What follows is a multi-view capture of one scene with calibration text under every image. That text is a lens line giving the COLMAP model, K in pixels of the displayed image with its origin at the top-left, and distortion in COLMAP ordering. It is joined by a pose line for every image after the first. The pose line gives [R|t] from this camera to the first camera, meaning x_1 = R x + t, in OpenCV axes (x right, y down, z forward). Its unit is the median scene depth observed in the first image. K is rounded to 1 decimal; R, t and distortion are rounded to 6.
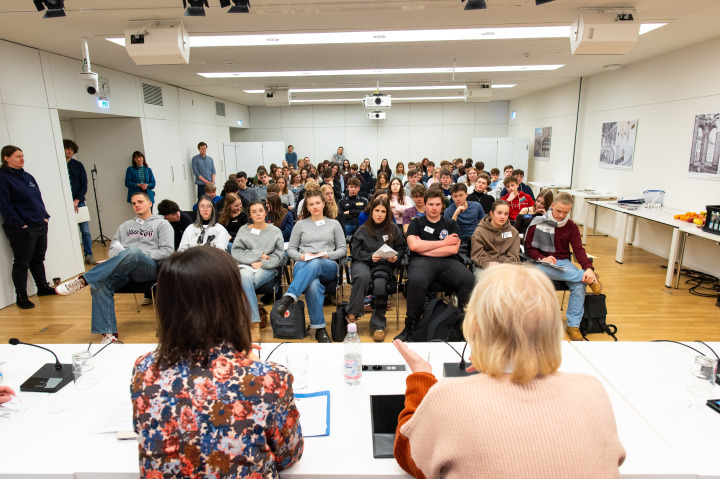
lens RADIAL K [[458.7, 0, 359.9], [0, 458.7, 264.8], [0, 0, 1]] dist [-0.024984, 0.001541]
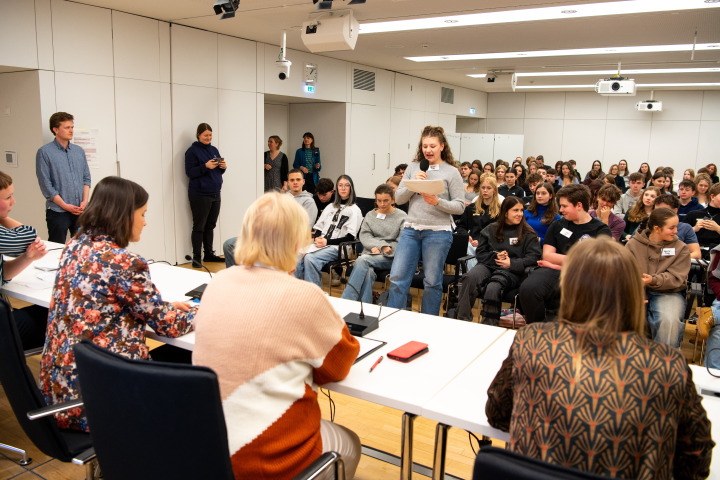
lens RADIAL K [[572.6, 0, 360.0], [0, 572.6, 240.0], [0, 0, 1]] dist [-0.076667, -0.003267]
pose [[0.866108, 0.117966, -0.485738, 0.260020], [-0.158070, 0.986523, -0.042266, 0.027703], [0.474205, 0.113388, 0.873082, -0.051428]]
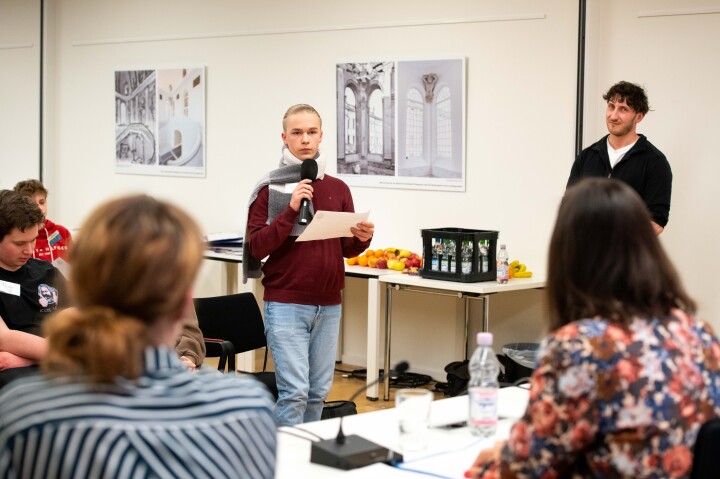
lens RADIAL K [[1432.5, 0, 360.0], [0, 1432.5, 239.5], [0, 0, 1]] dist [0.059921, 0.128032]
pose [[0.670958, -0.022275, 0.741160, -0.439805], [0.161711, 0.979885, -0.116944, 0.054459], [-0.723647, 0.198318, 0.661064, -0.042737]]
